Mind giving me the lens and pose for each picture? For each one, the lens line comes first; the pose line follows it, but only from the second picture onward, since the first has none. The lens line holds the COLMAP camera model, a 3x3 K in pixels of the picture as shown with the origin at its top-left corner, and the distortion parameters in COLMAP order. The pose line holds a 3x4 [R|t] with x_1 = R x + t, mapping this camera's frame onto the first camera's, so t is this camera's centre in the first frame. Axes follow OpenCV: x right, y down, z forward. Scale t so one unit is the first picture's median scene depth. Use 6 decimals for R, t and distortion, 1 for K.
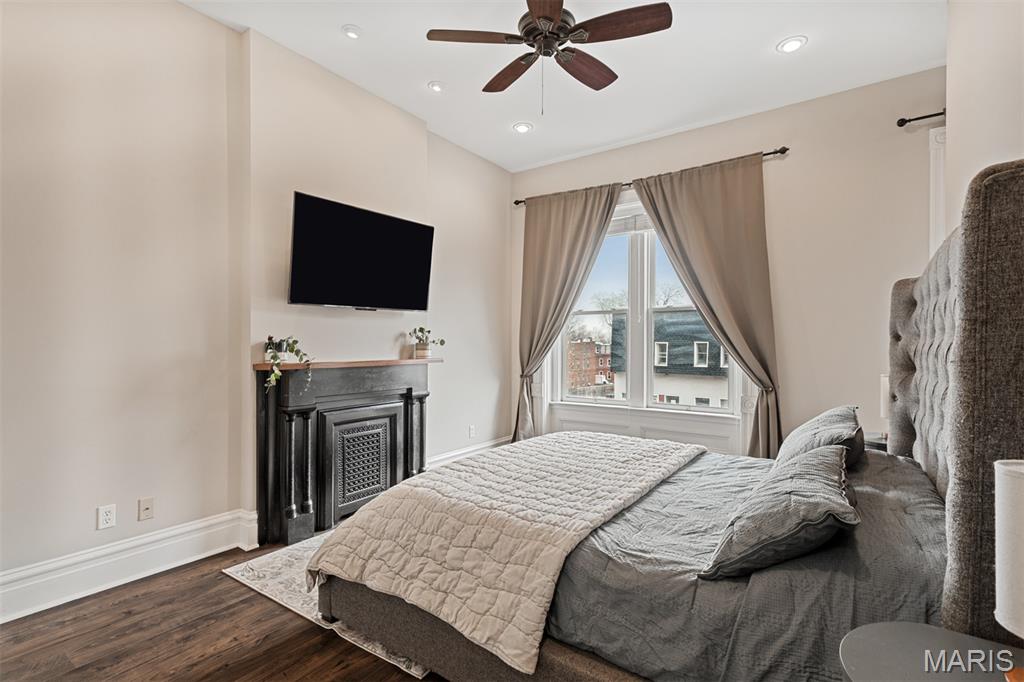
lens RADIAL K [[505.5, 0, 500.3], [0, 505.5, 340.1], [0, 0, 1]] dist [0.001312, 0.000356]
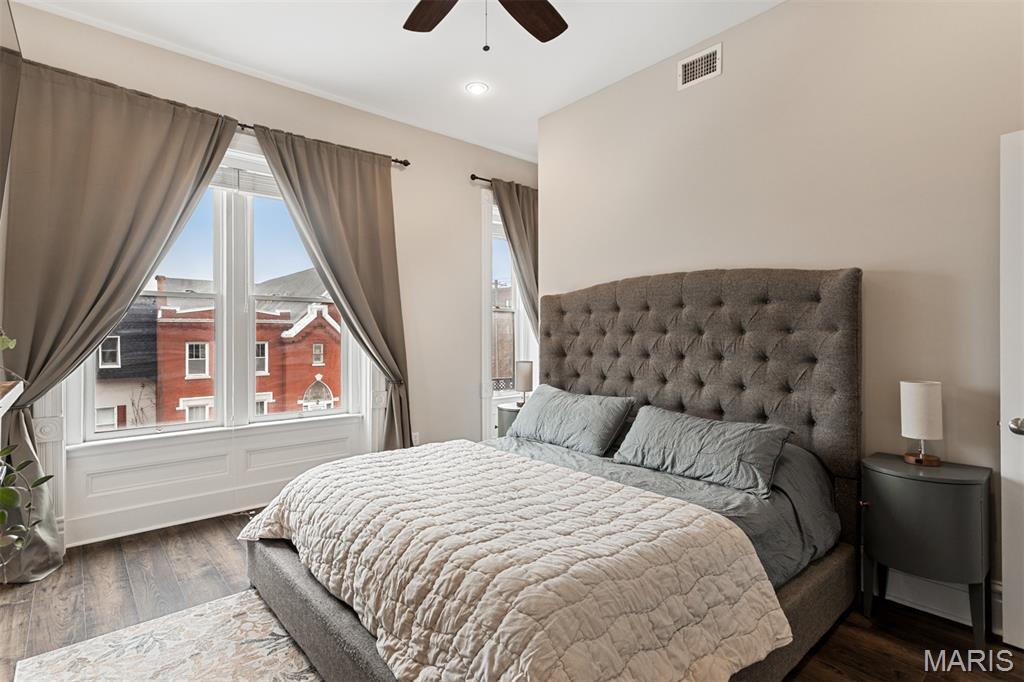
lens RADIAL K [[505.5, 0, 500.3], [0, 505.5, 340.1], [0, 0, 1]] dist [0.001312, 0.000356]
pose [[0.221610, -0.006737, 0.975112, -0.452812], [0.000090, 0.999976, 0.006888, 0.001194], [-0.975135, -0.001439, 0.221605, 0.542089]]
